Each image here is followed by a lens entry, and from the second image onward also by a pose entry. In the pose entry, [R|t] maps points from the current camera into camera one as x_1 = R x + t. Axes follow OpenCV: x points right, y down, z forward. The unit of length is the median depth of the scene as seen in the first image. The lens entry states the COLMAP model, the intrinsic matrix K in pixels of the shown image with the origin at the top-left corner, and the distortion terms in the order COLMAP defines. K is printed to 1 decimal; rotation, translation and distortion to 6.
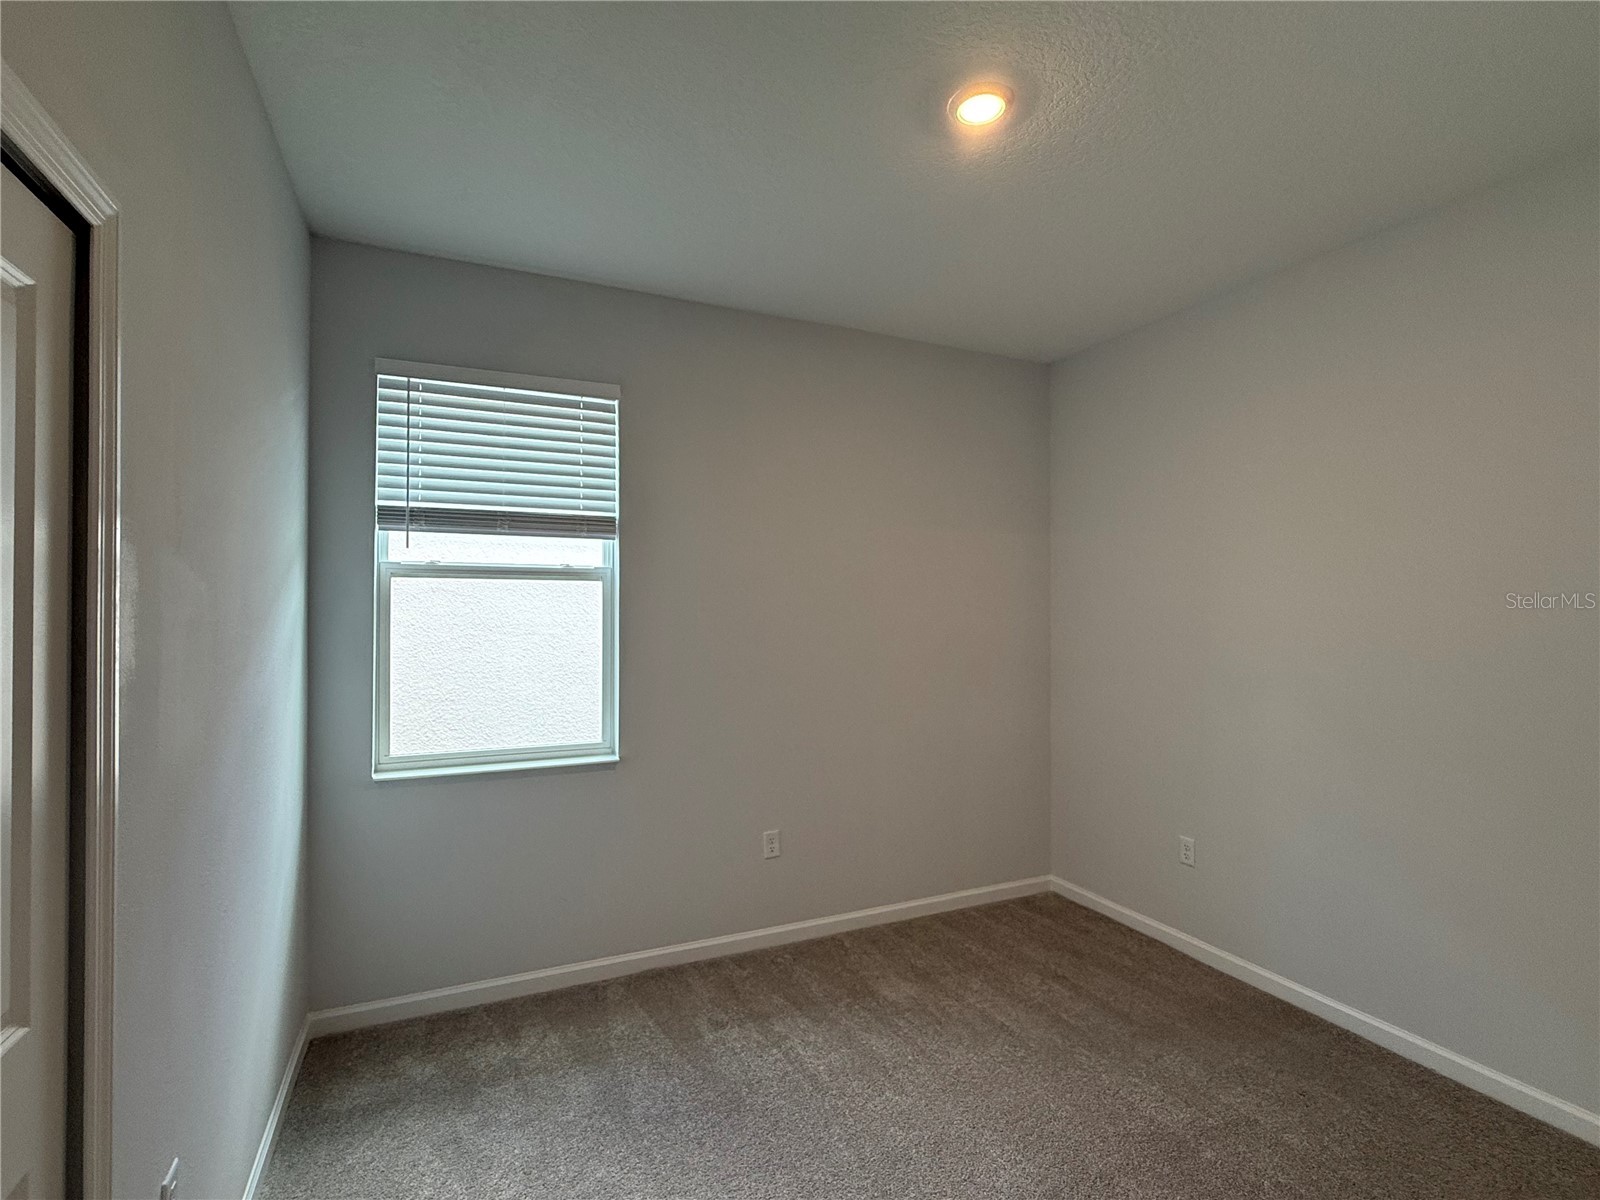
lens RADIAL K [[767.1, 0, 799.3], [0, 767.1, 602.0], [0, 0, 1]] dist [-0.005364, 0.000067]
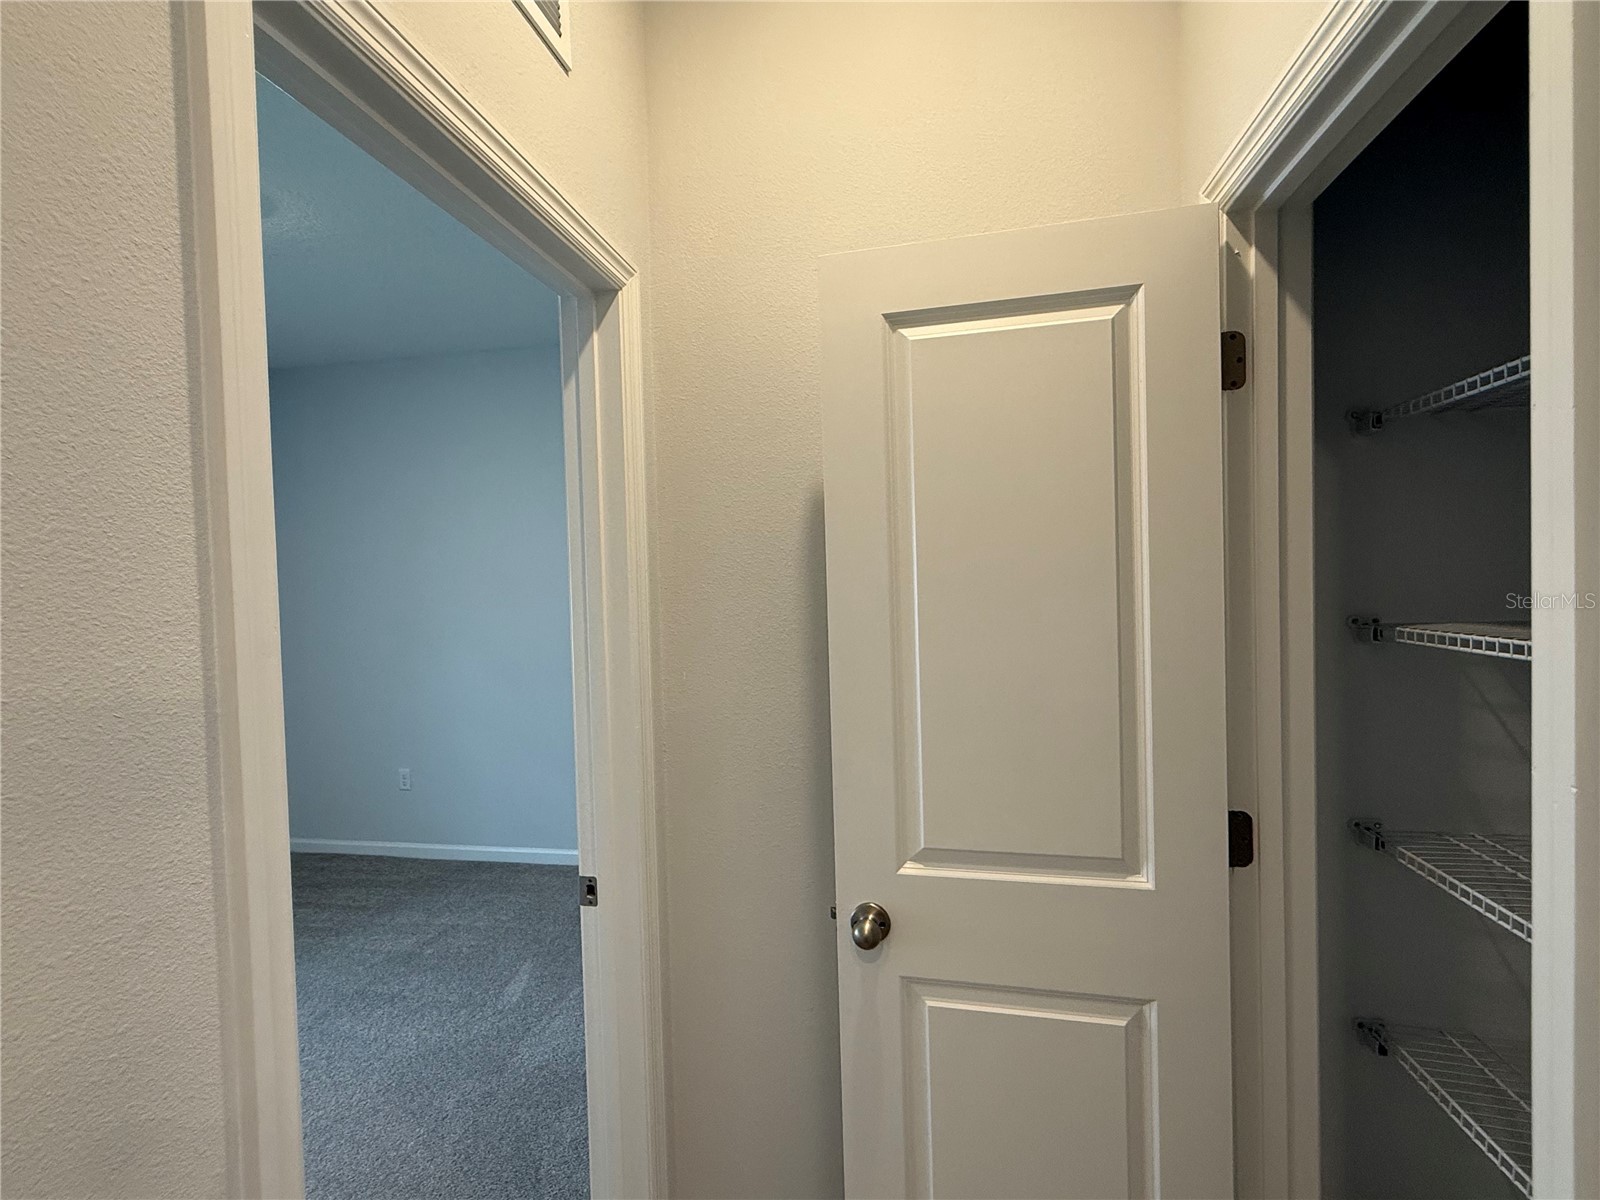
lens RADIAL K [[767.1, 0, 796.7], [0, 767.1, 601.0], [0, 0, 1]] dist [-0.005364, 0.000067]
pose [[0.575629, -0.036872, 0.816879, -0.197523], [0.021395, 0.999320, 0.030031, -0.003248], [-0.817431, 0.000190, 0.576026, -0.359975]]
